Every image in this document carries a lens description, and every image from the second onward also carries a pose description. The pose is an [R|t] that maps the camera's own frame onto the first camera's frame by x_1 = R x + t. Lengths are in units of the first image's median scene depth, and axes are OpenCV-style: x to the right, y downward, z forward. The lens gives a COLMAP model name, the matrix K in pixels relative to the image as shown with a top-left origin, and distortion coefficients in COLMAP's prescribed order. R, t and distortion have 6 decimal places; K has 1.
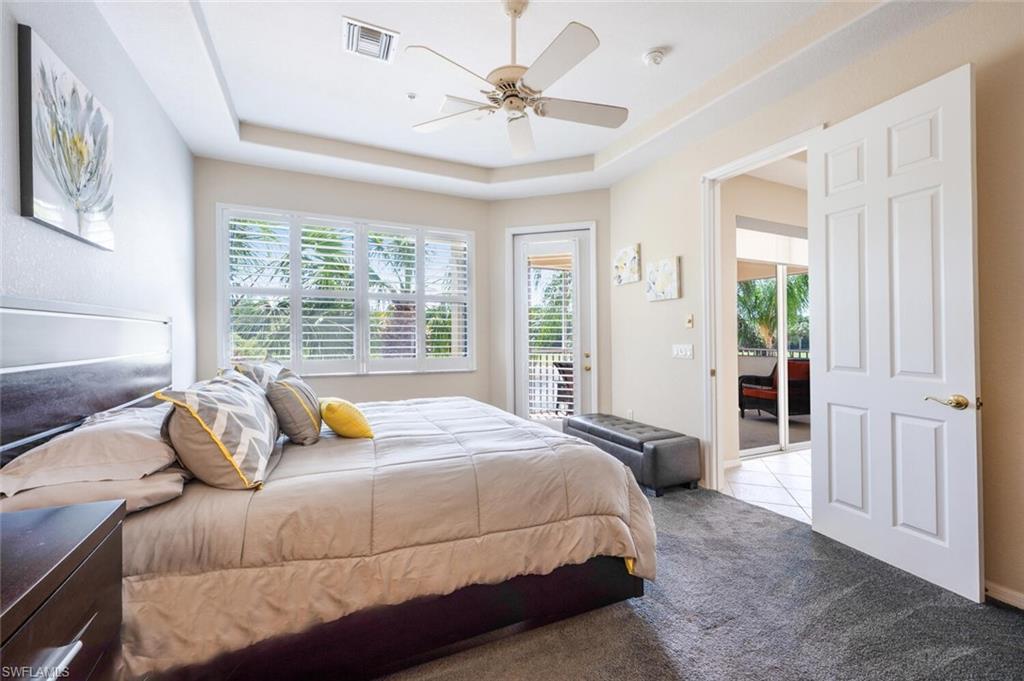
lens RADIAL K [[413.9, 0, 512.6], [0, 413.9, 339.5], [0, 0, 1]] dist [0.000994, 0.000081]
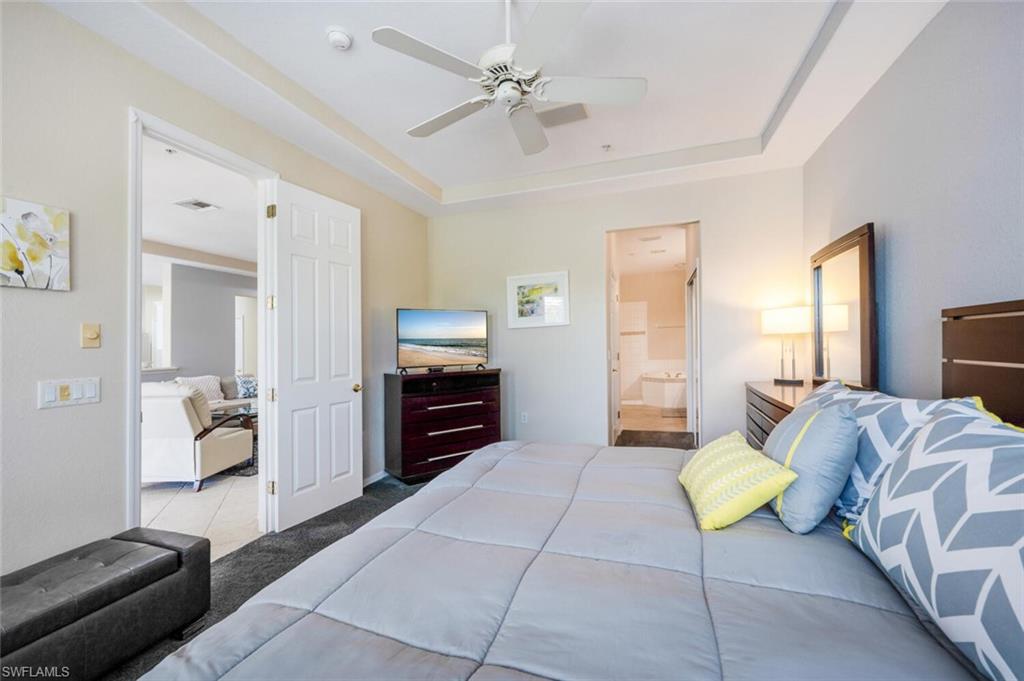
lens RADIAL K [[413.9, 0, 512.6], [0, 413.9, 339.5], [0, 0, 1]] dist [0.000994, 0.000081]
pose [[-0.711911, 0.027315, 0.701738, -0.545414], [0.031849, 0.999471, -0.006594, -0.021453], [-0.701547, 0.017656, -0.712404, 1.480547]]
